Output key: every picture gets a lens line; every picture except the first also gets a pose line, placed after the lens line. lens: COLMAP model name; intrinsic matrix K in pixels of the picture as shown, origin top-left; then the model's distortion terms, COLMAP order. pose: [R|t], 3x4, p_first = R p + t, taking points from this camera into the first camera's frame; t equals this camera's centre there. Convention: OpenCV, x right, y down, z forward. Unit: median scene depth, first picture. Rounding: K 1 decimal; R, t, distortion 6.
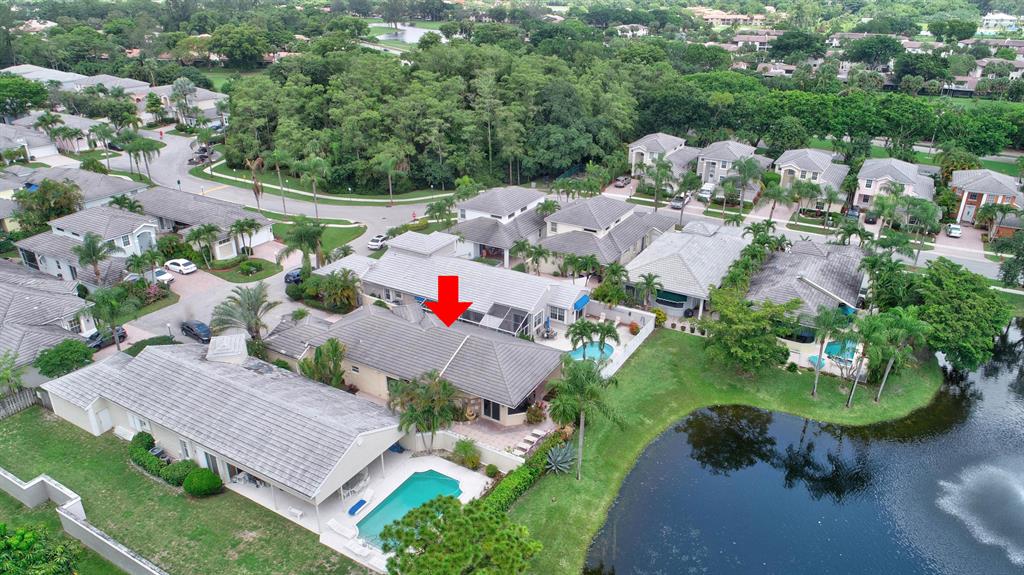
lens RADIAL K [[683.6, 0, 512.0], [0, 683.6, 287.5], [0, 0, 1]] dist [-0.001768, -0.000654]
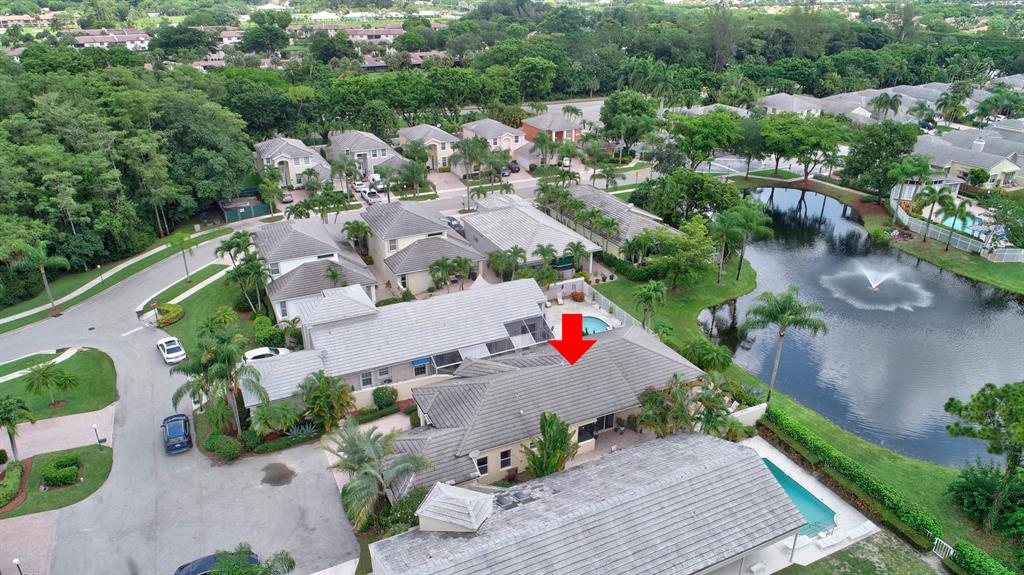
lens RADIAL K [[684.7, 0, 512.0], [0, 684.7, 287.5], [0, 0, 1]] dist [-0.005119, 0.002309]
pose [[0.553289, -0.345879, 0.757786, -0.420376], [0.342416, 0.923742, 0.171616, -0.105607], [-0.759357, 0.164525, 0.629531, 0.258373]]
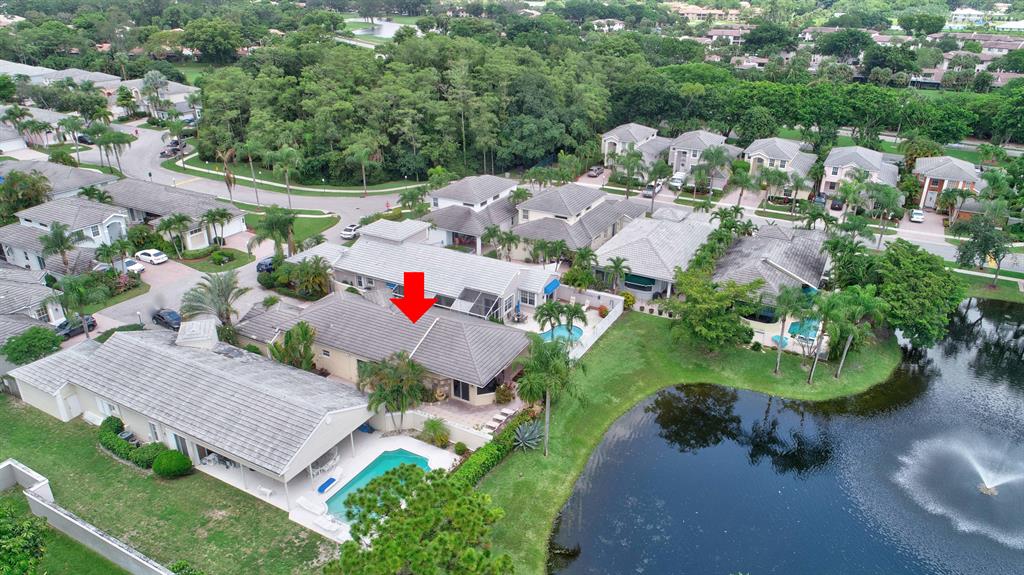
lens RADIAL K [[683.6, 0, 512.0], [0, 683.6, 287.5], [0, 0, 1]] dist [-0.001768, -0.000654]
pose [[0.999580, -0.010643, 0.026958, 0.009970], [0.010515, 0.999933, 0.004891, 0.011145], [-0.027009, -0.004605, 0.999625, -0.007722]]
